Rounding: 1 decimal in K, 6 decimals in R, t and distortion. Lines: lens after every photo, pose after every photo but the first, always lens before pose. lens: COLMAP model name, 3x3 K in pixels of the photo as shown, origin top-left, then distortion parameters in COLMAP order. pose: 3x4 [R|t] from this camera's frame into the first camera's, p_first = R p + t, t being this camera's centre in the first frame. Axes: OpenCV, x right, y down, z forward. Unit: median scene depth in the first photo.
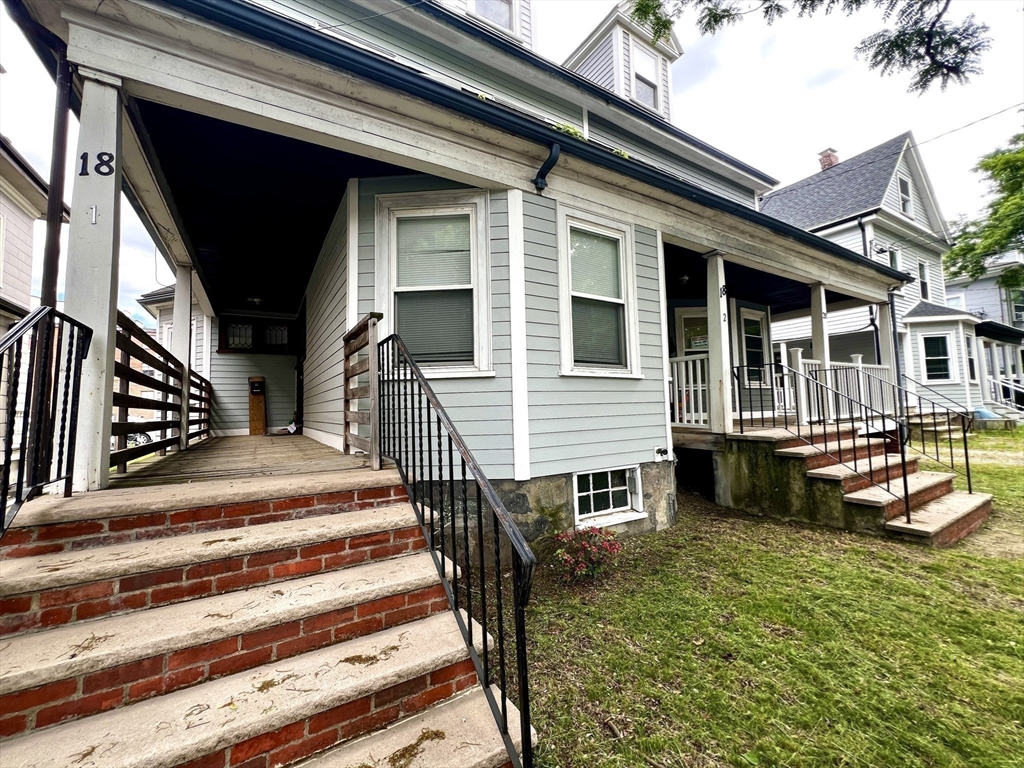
lens RADIAL K [[410.1, 0, 512.0], [0, 410.1, 384.0], [0, 0, 1]] dist [-0.001937, -0.000127]
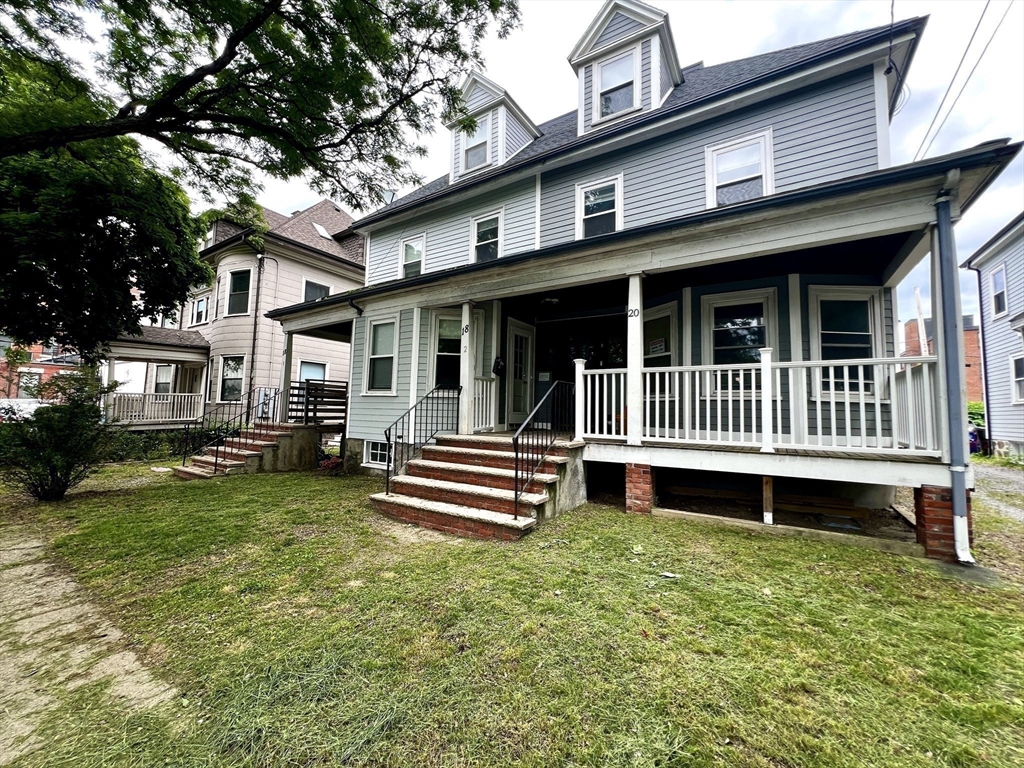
lens RADIAL K [[410.1, 0, 512.0], [0, 410.1, 384.0], [0, 0, 1]] dist [-0.001937, -0.000127]
pose [[0.437719, -0.026743, -0.898714, 2.366616], [0.012428, 0.999642, -0.023694, -0.017536], [0.899026, -0.000798, 0.437895, 0.716065]]
